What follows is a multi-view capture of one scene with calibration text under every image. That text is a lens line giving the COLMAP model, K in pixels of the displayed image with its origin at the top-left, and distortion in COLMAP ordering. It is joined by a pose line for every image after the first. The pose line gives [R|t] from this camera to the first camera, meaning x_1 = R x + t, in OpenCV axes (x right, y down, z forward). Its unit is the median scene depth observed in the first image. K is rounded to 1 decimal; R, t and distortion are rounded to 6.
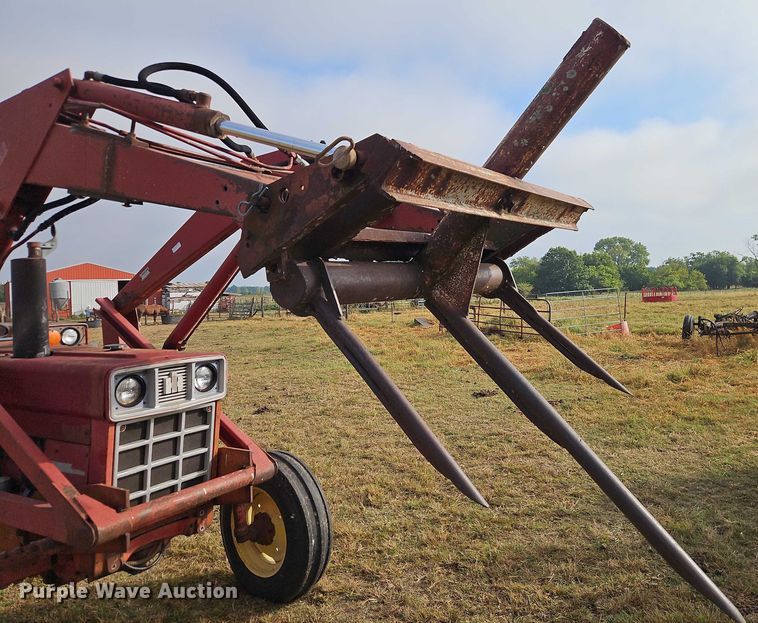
lens RADIAL K [[572.3, 0, 424.8], [0, 572.3, 293.1], [0, 0, 1]] dist [0.036041, -0.005220]
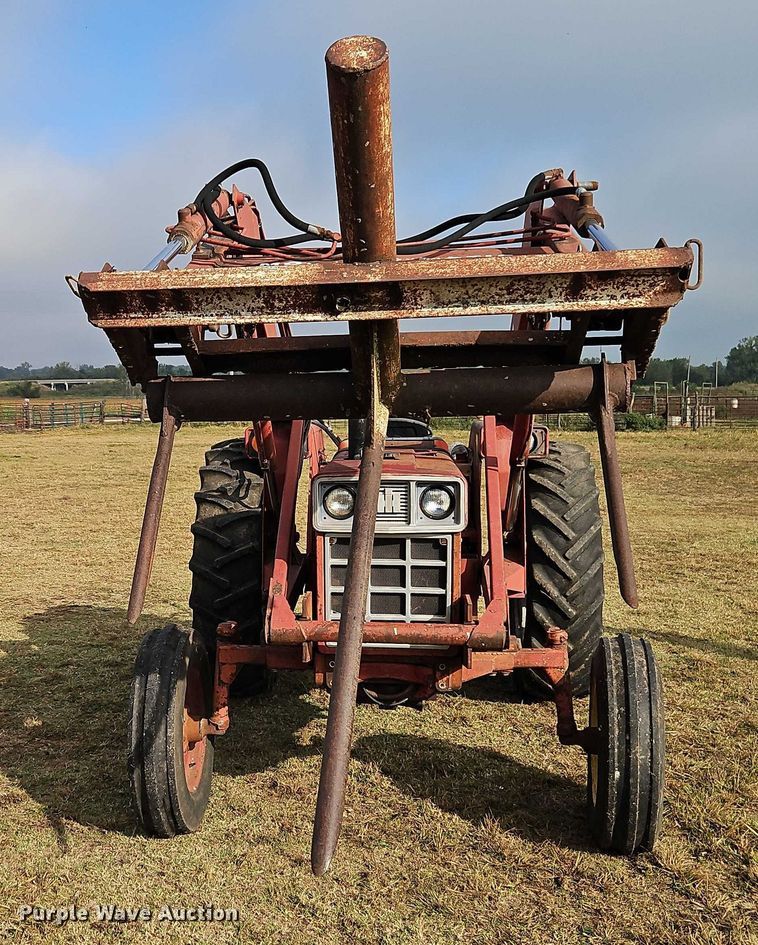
lens RADIAL K [[1096.7, 0, 379.0], [0, 1096.7, 472.5], [0, 0, 1]] dist [0.022420, 0.000560]
pose [[0.459163, 0.094665, -0.883294, 0.969153], [-0.011600, 0.994860, 0.100591, -0.049202], [0.888276, -0.035942, 0.457901, 0.238100]]
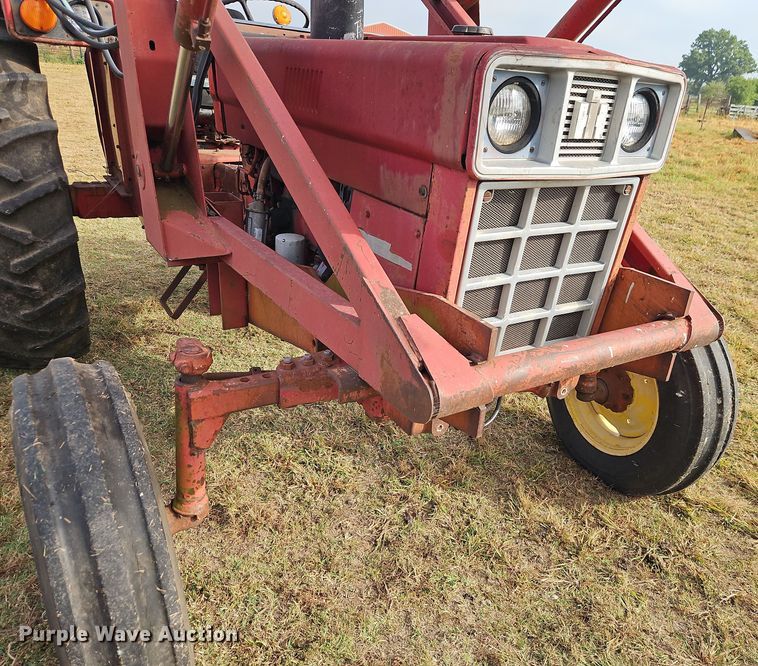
lens RADIAL K [[579.5, 0, 433.0], [0, 579.5, 331.4], [0, 0, 1]] dist [0.047502, -0.001534]
pose [[0.897828, 0.266293, -0.350704, -0.332287], [-0.109689, 0.906569, 0.407555, 0.131811], [0.426466, -0.327446, 0.843152, 0.491029]]
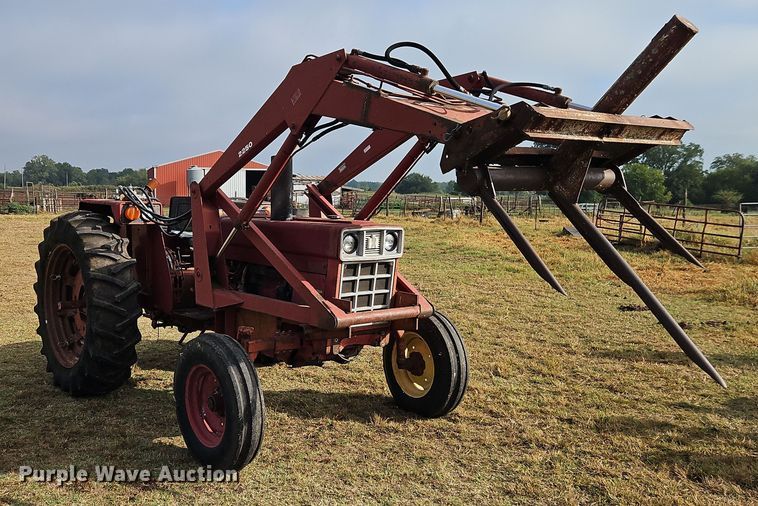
lens RADIAL K [[680.2, 0, 332.5], [0, 680.2, 255.6], [0, 0, 1]] dist [0.099255, -0.120614]
pose [[0.938650, 0.076884, -0.336191, 0.064678], [-0.045872, 0.994005, 0.099245, 0.019020], [0.341806, -0.077735, 0.936550, -0.691530]]
